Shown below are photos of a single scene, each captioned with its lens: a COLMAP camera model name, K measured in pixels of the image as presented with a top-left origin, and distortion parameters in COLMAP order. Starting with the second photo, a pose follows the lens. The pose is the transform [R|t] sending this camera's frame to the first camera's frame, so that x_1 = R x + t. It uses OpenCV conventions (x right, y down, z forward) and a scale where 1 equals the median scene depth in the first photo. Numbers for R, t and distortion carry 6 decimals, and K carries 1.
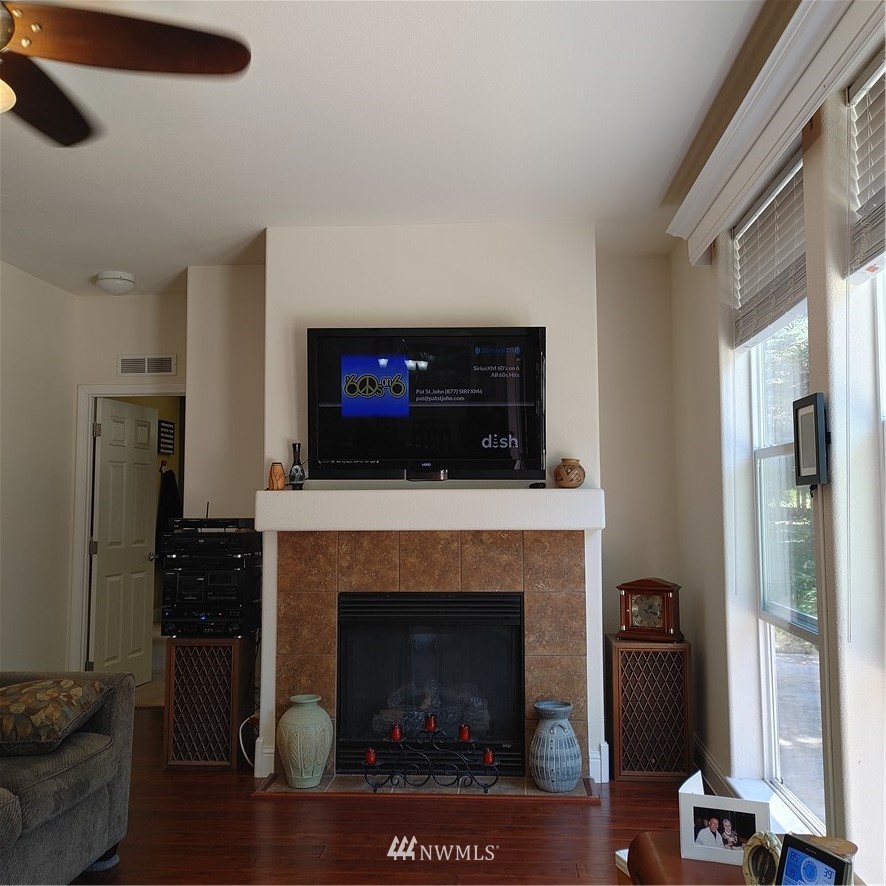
lens RADIAL K [[913.7, 0, 442.2], [0, 913.7, 426.7], [0, 0, 1]] dist [0.014379, 0.012022]
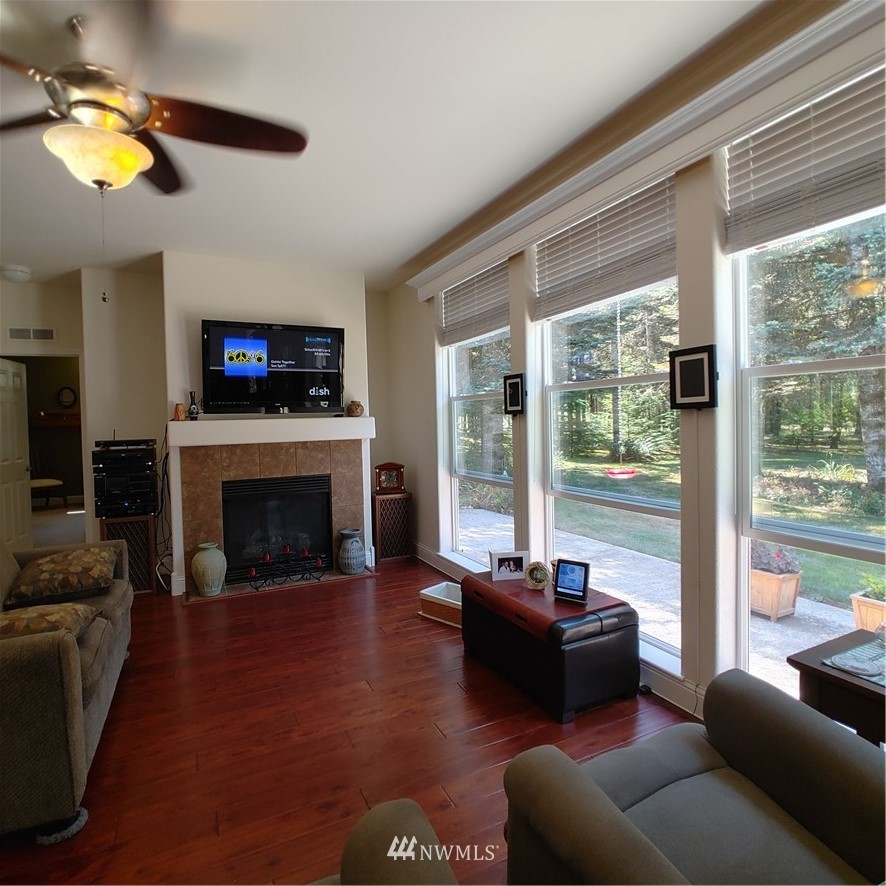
lens RADIAL K [[515.7, 0, 428.7], [0, 515.7, 434.4], [0, 0, 1]] dist [-0.028628, 0.014679]
pose [[0.871621, -0.030949, 0.489202, -0.244248], [-0.019217, 0.995080, 0.097193, -0.002137], [-0.489803, -0.094116, 0.866738, 0.012544]]
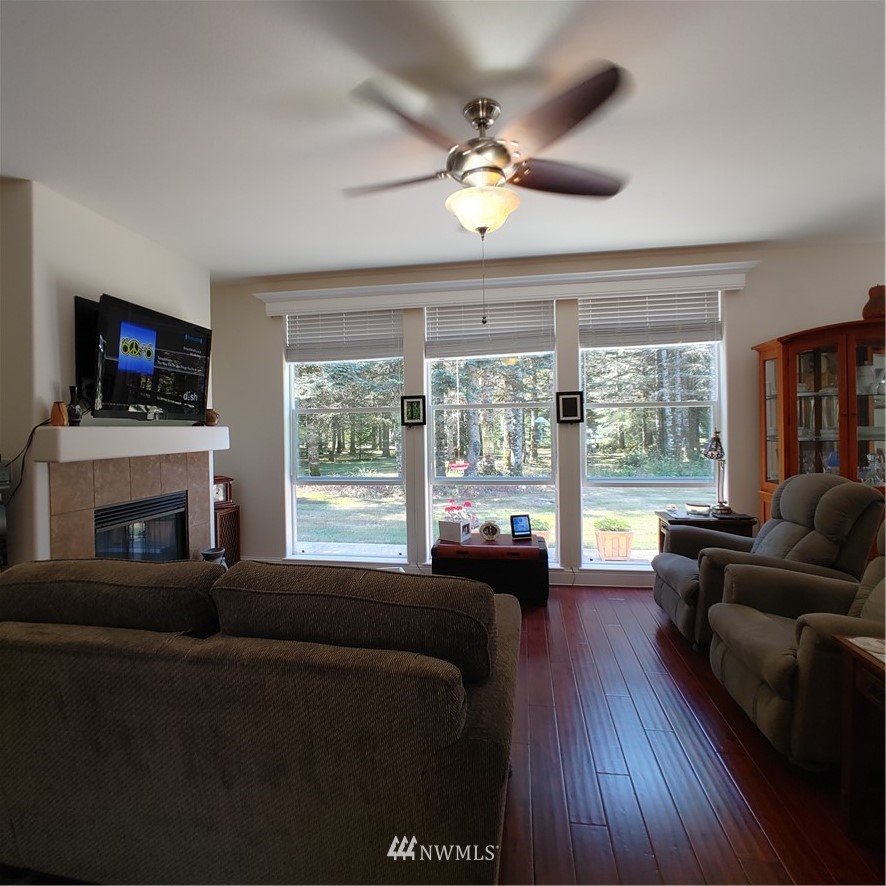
lens RADIAL K [[515.7, 0, 428.7], [0, 515.7, 434.4], [0, 0, 1]] dist [-0.028628, 0.014679]
pose [[0.107486, -0.008753, 0.994168, -0.771853], [-0.065049, 0.997757, 0.015818, 0.040438], [-0.992076, -0.066370, 0.106676, 0.486174]]
